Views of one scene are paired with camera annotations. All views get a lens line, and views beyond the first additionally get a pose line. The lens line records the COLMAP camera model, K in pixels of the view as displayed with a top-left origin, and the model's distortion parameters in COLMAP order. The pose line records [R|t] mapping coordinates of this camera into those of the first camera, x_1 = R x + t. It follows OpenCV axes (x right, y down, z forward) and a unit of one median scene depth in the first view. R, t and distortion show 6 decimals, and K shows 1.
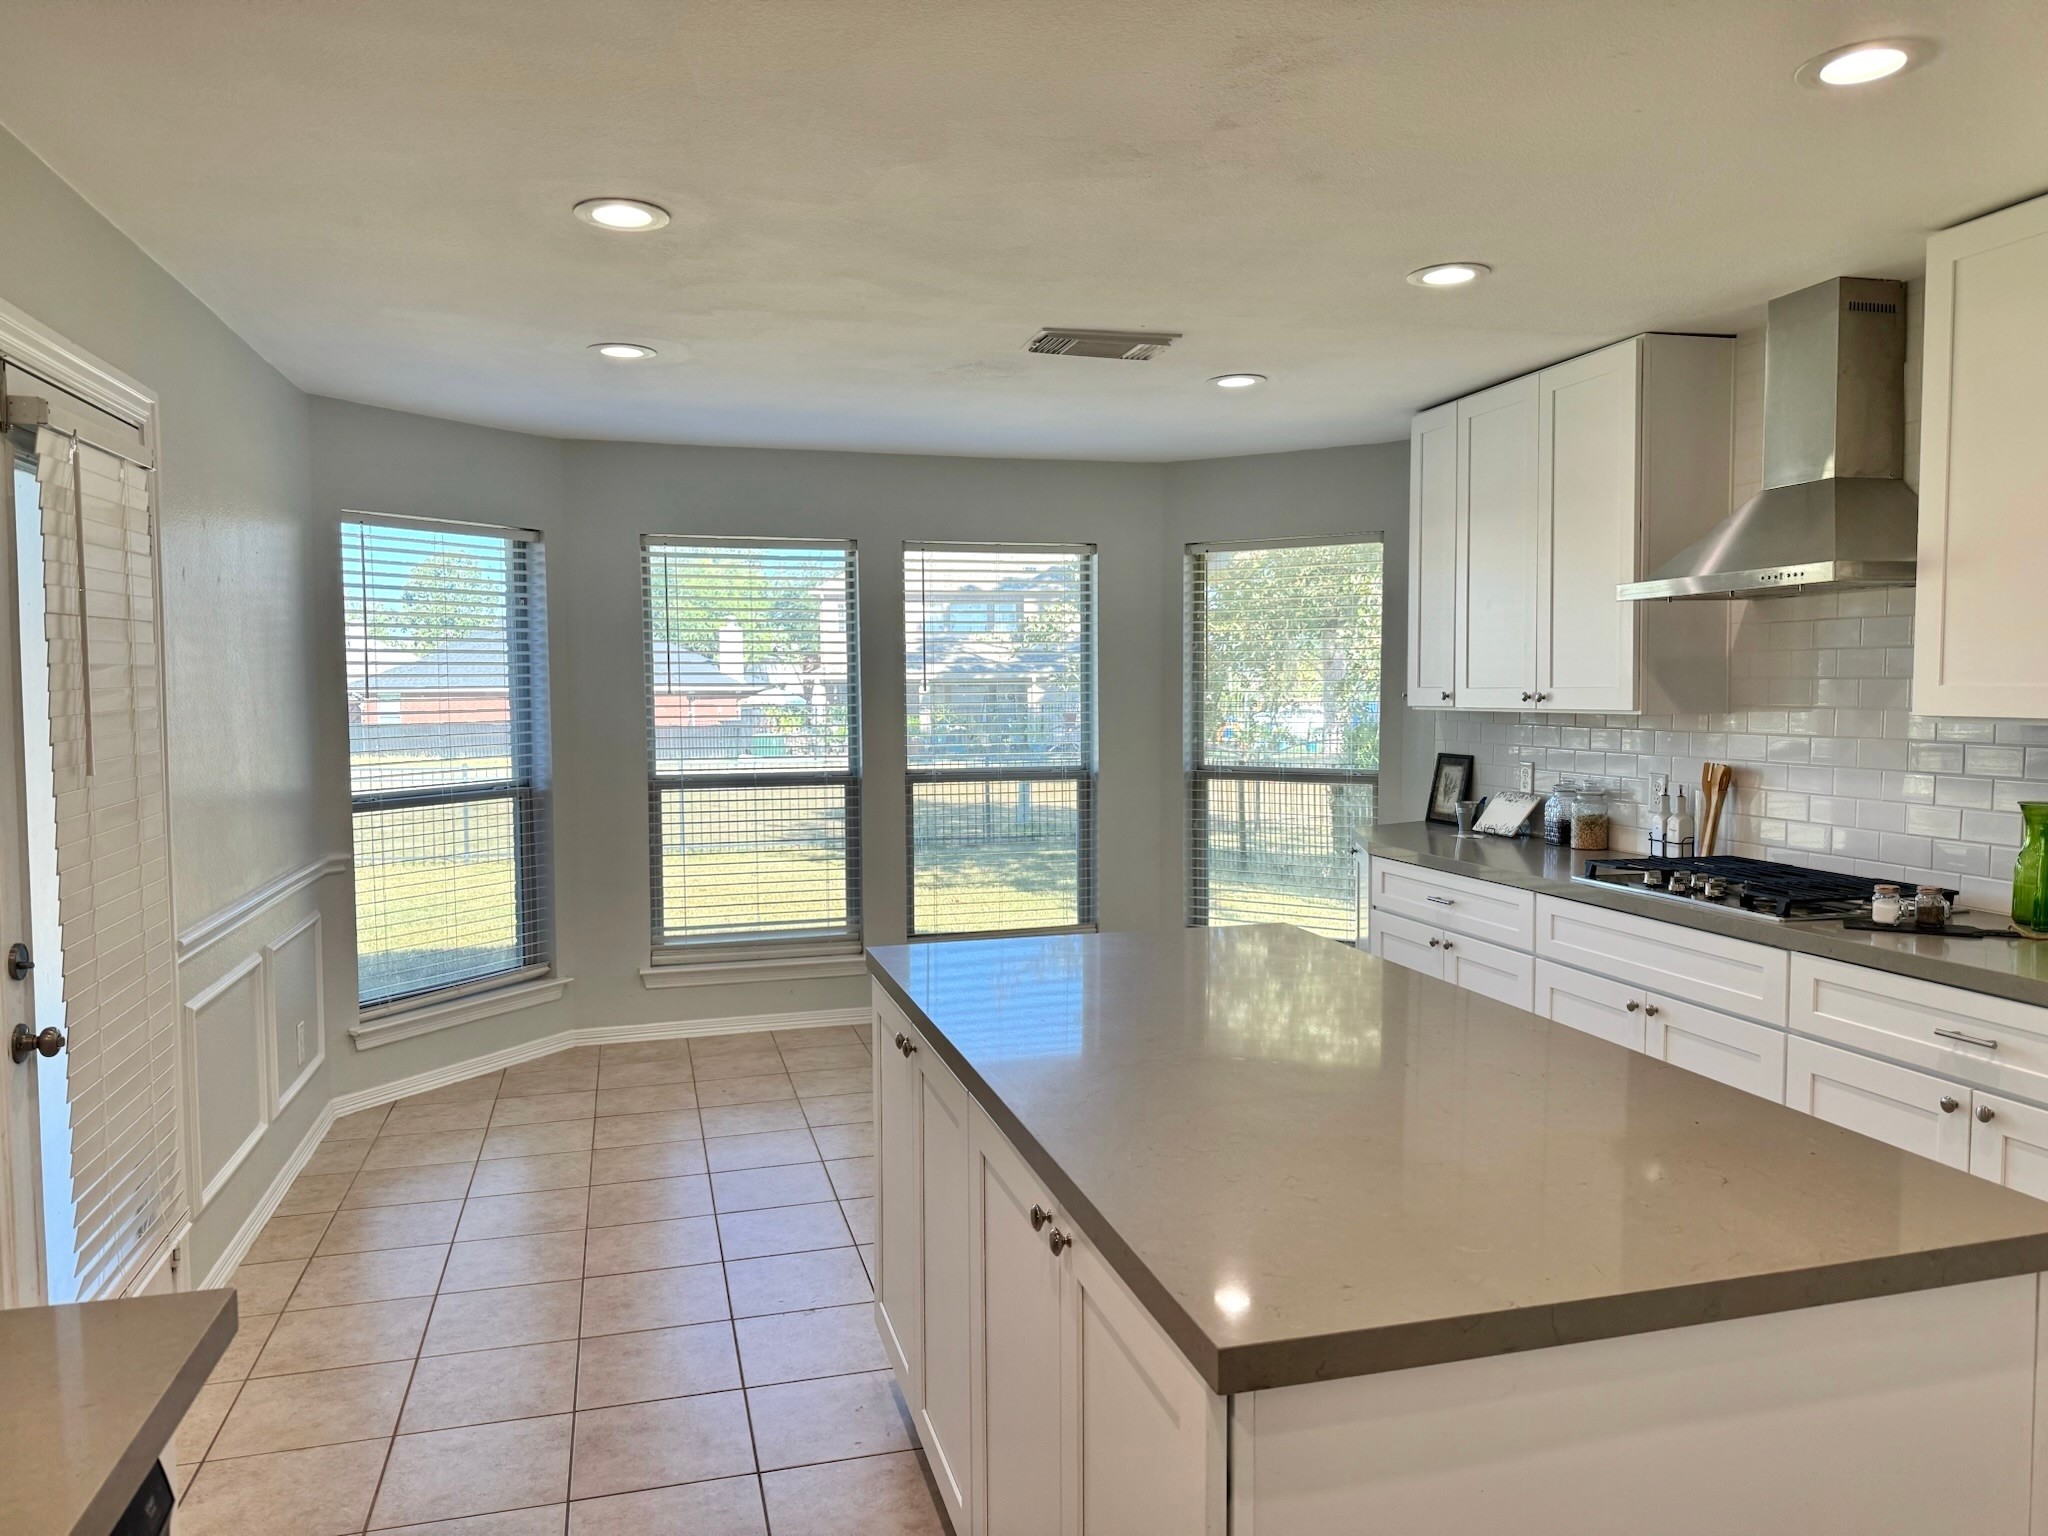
lens RADIAL K [[1452.9, 0, 1024.7], [0, 1452.9, 772.4], [0, 0, 1]] dist [0.115313, -0.120442]
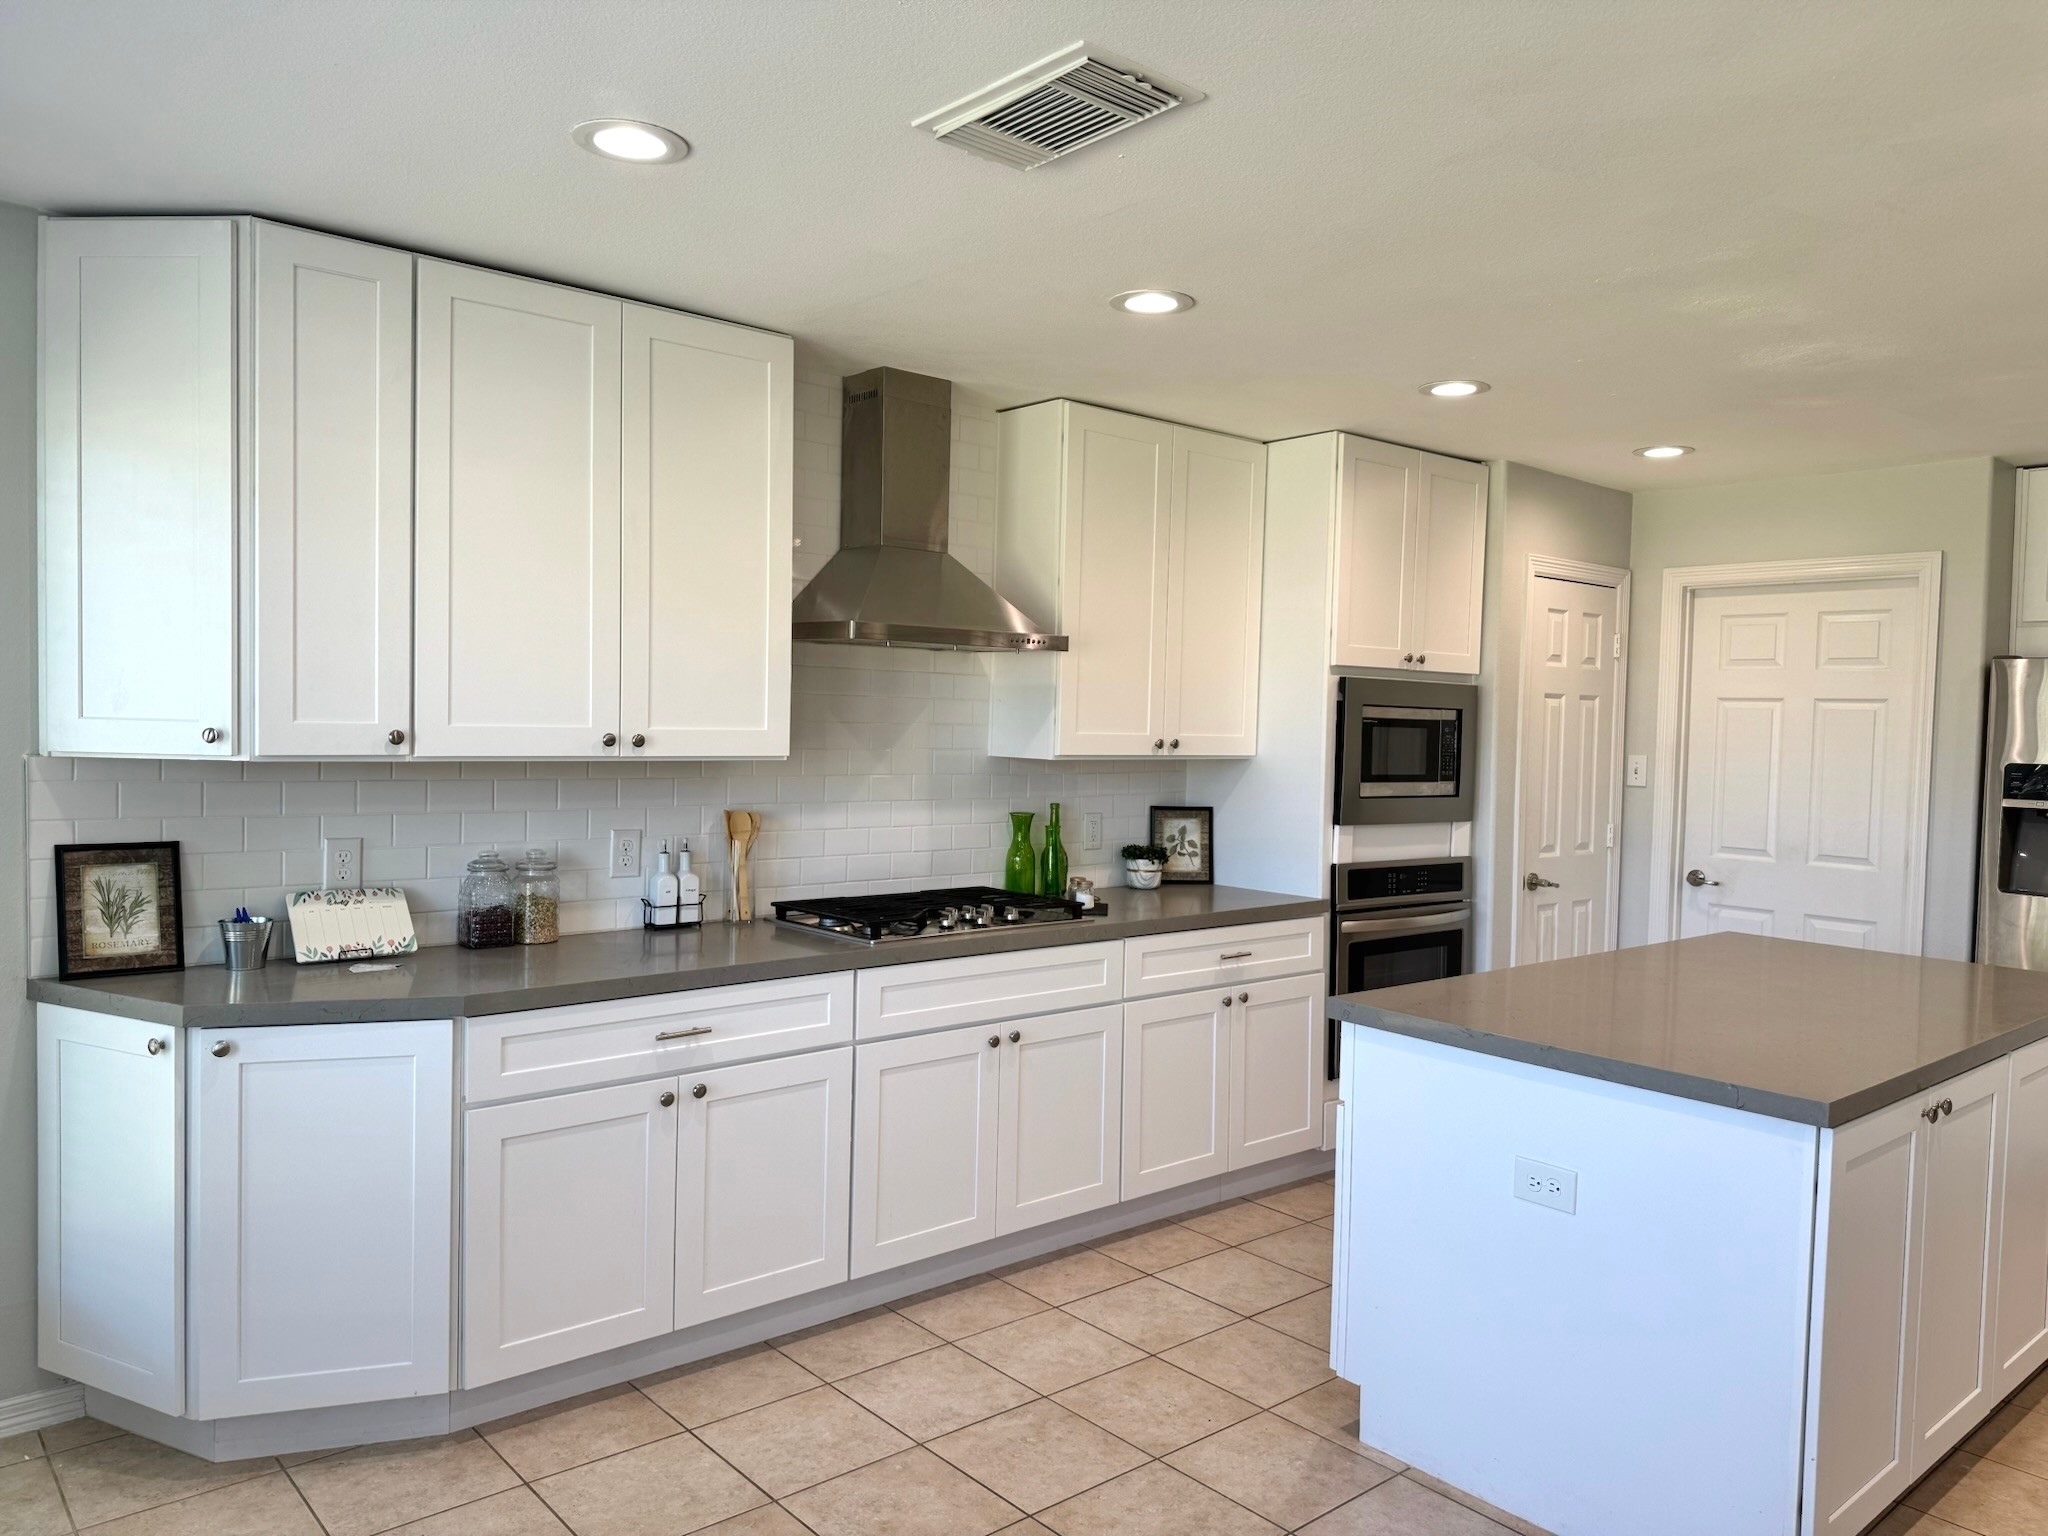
lens RADIAL K [[1452.9, 0, 1024.7], [0, 1452.9, 772.4], [0, 0, 1]] dist [0.115313, -0.120442]
pose [[-0.424756, -0.028147, 0.904870, -0.409816], [0.039374, 0.997996, 0.049527, -0.063011], [-0.904451, 0.056665, -0.422796, 1.119612]]
